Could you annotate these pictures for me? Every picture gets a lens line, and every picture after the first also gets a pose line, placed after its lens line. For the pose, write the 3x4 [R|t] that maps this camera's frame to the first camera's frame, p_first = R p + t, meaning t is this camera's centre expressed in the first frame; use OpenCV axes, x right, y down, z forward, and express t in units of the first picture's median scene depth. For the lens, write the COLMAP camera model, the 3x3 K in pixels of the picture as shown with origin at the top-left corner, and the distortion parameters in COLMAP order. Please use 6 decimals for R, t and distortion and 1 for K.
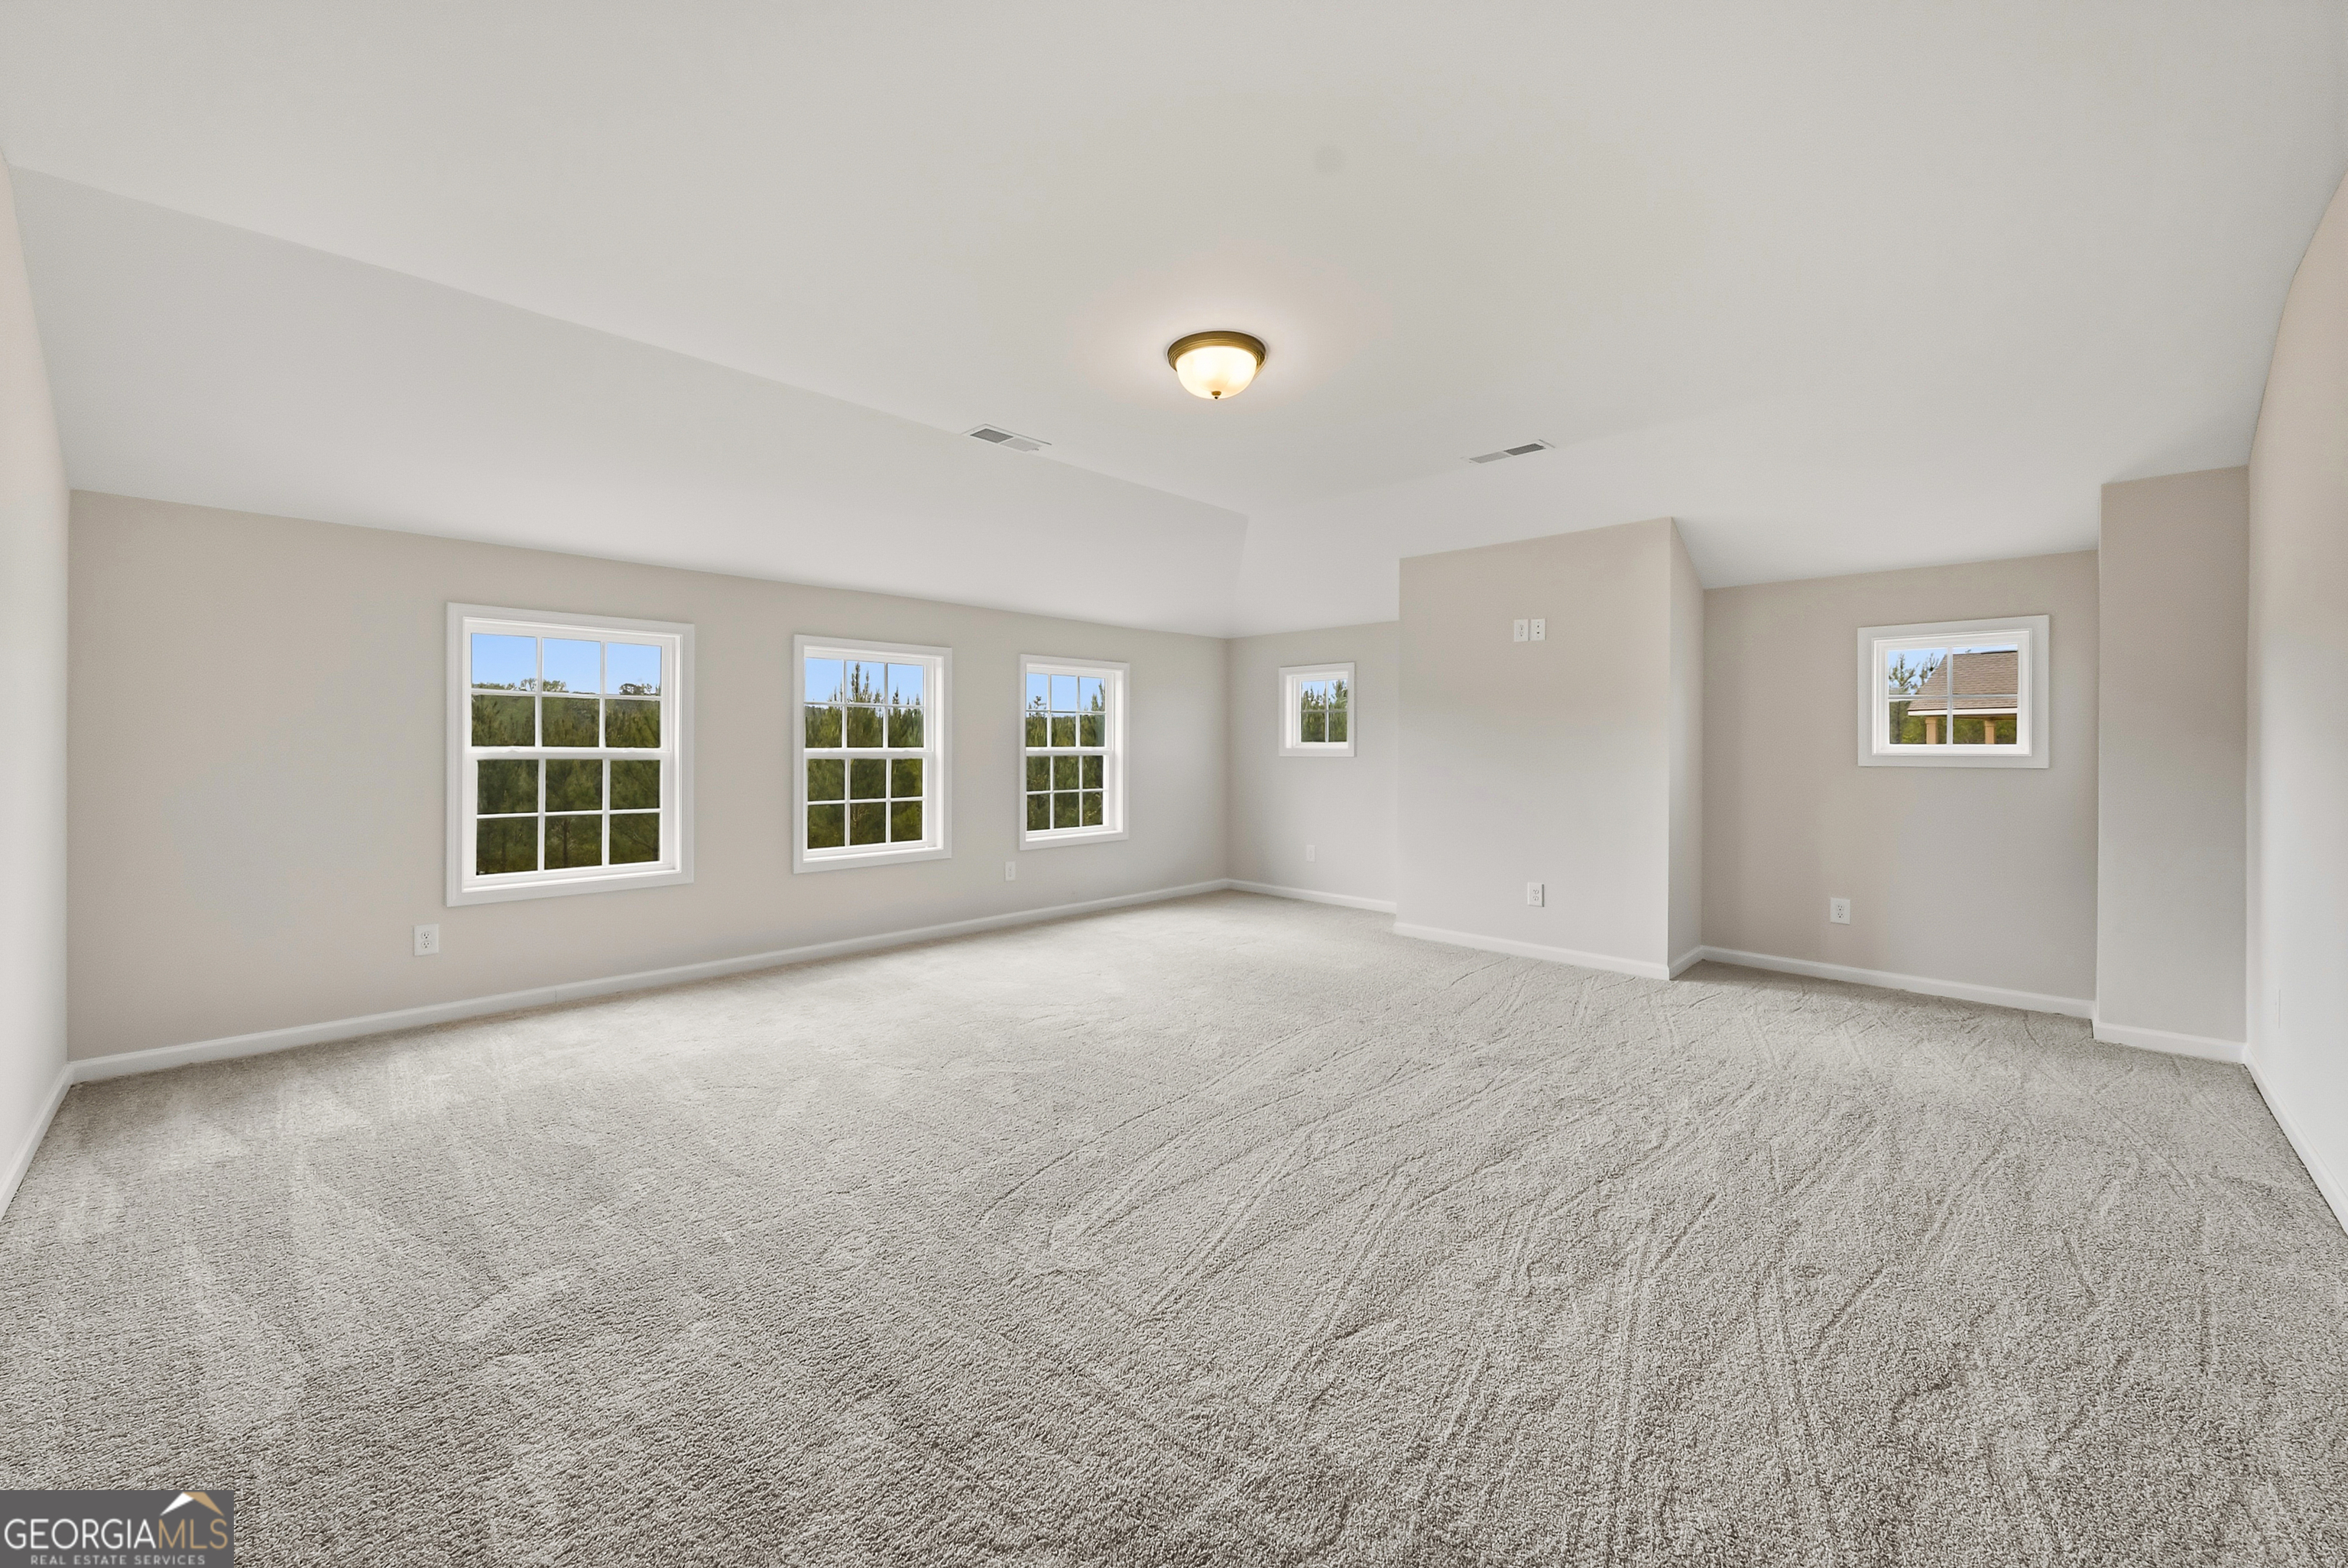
lens RADIAL K [[928.1, 0, 1169.0], [0, 928.1, 756.9], [0, 0, 1]] dist [-0.000066, 0.000016]
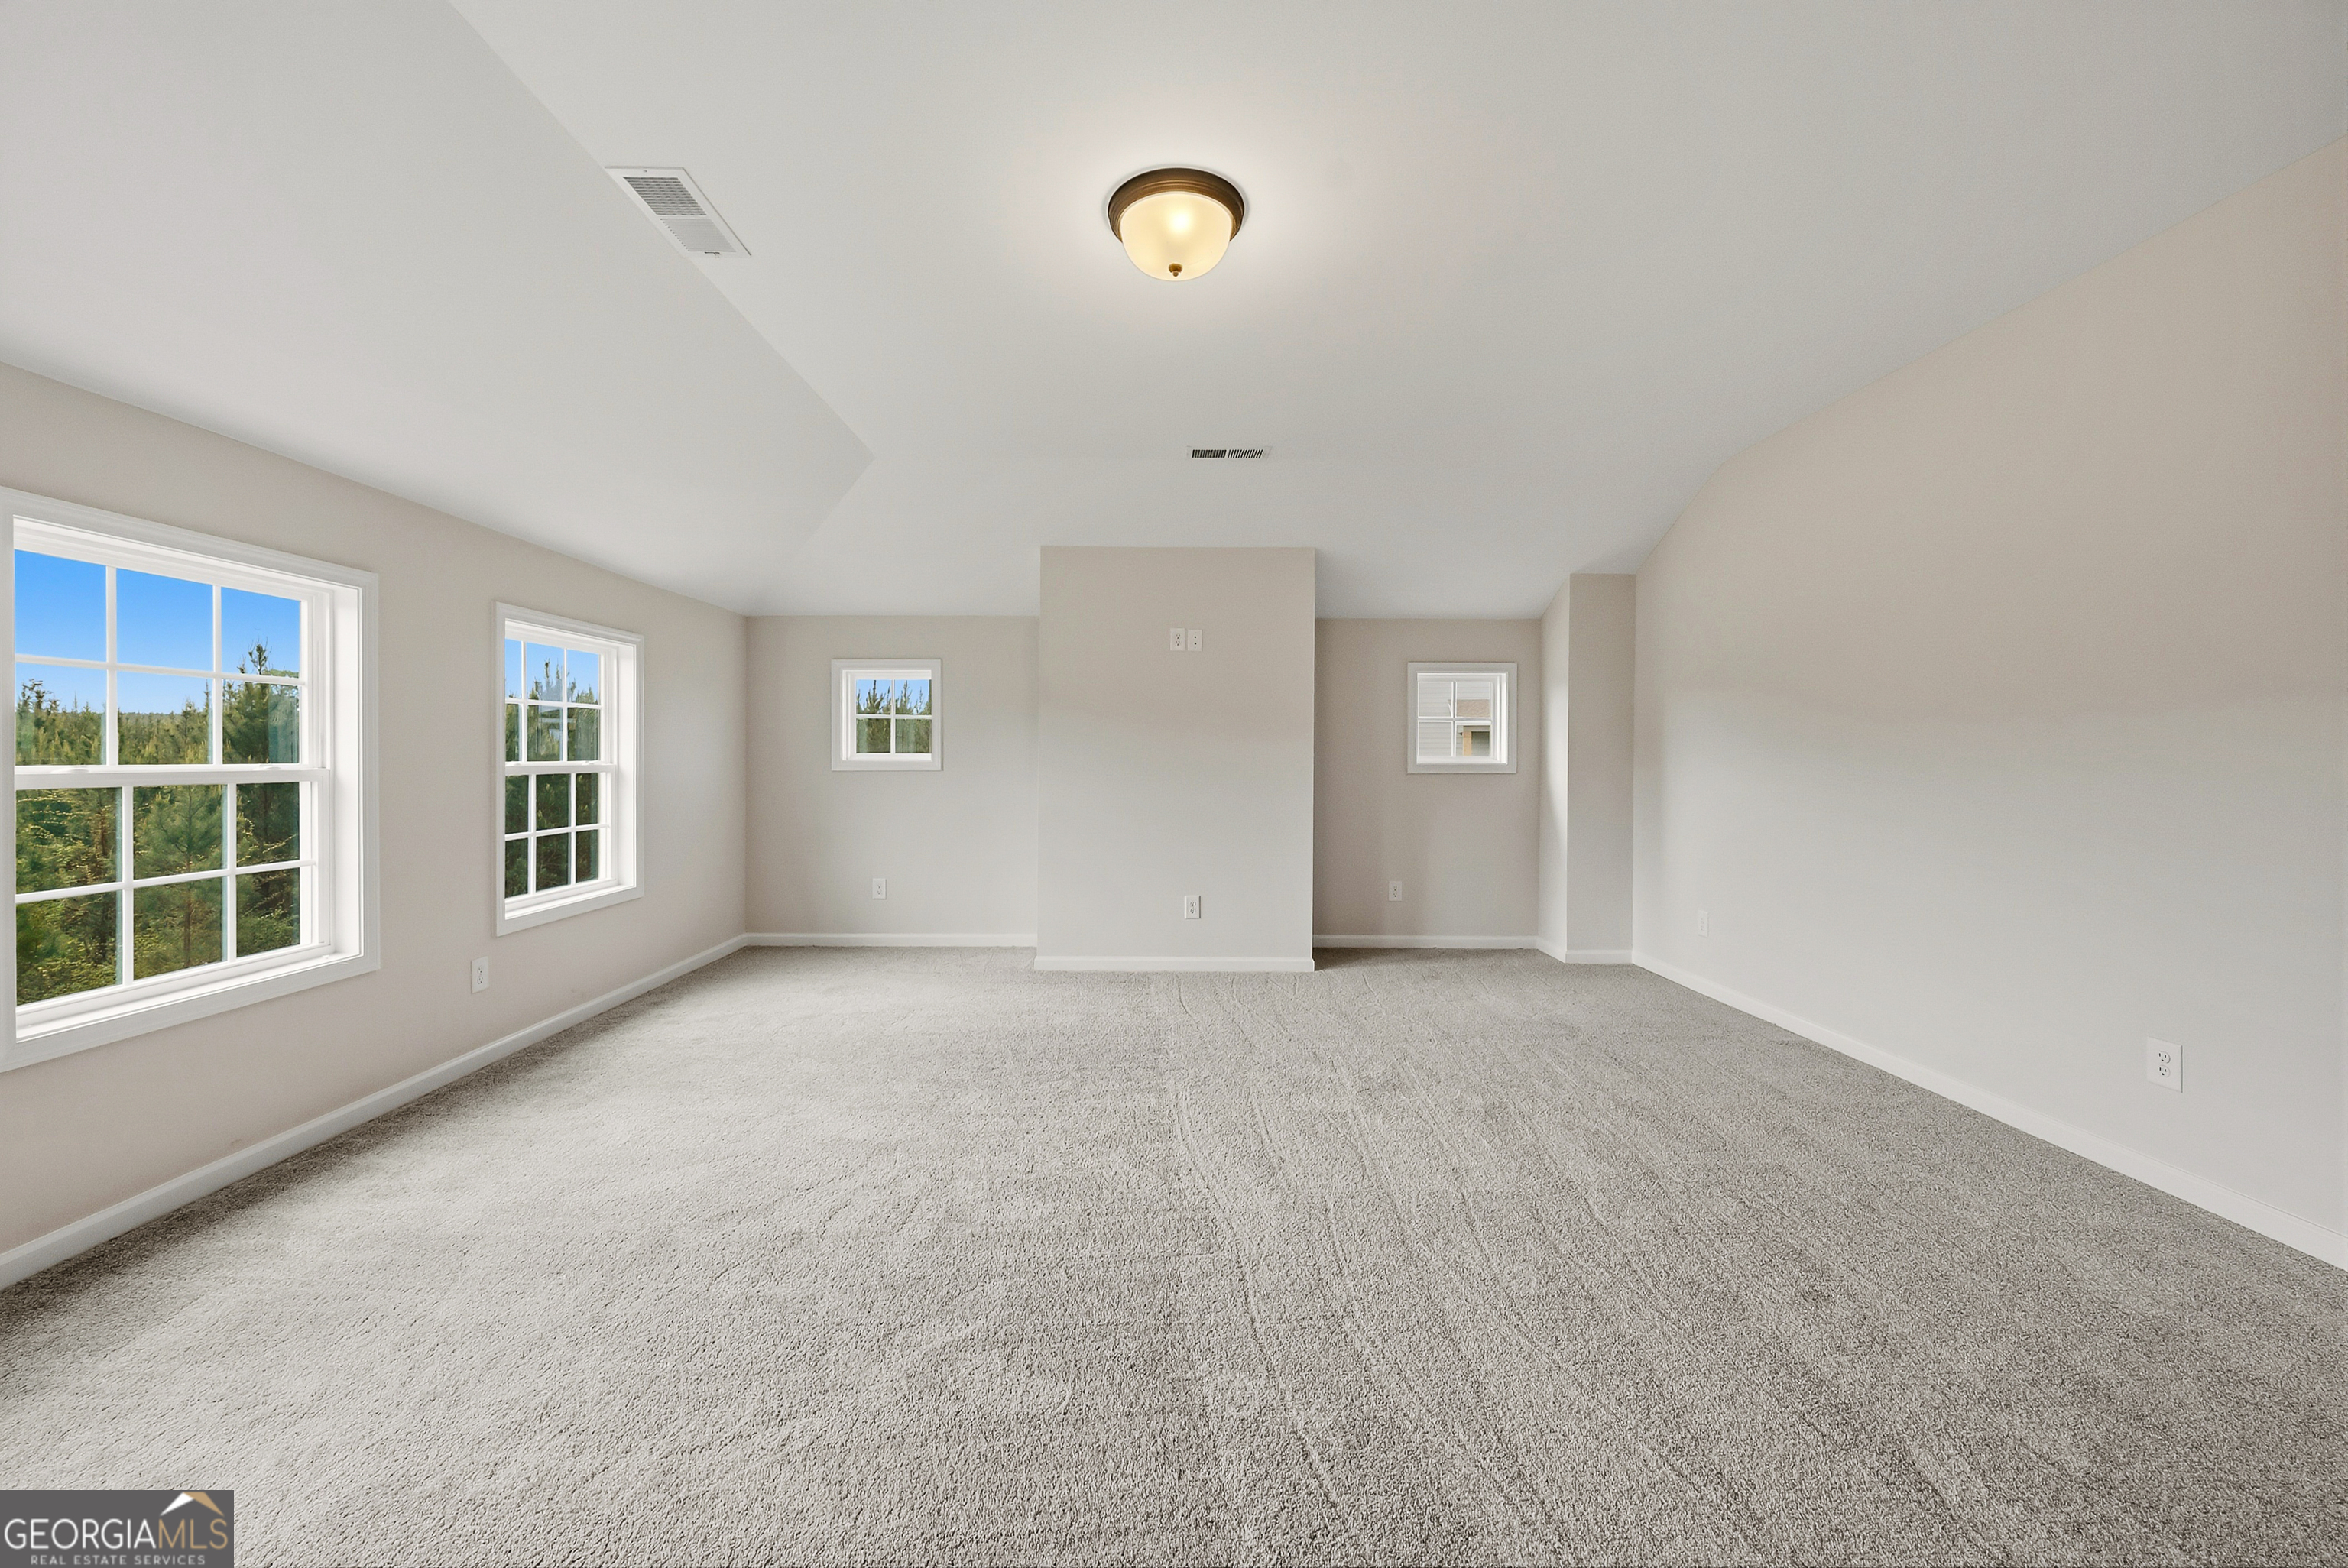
lens RADIAL K [[894.8, 0, 1164.6], [0, 894.8, 769.5], [0, 0, 1]] dist [-0.001357, -0.000007]
pose [[0.705549, -0.010406, 0.708584, -0.300417], [0.009988, 0.999939, 0.004740, -0.003523], [-0.708590, 0.003734, 0.705610, 0.344395]]
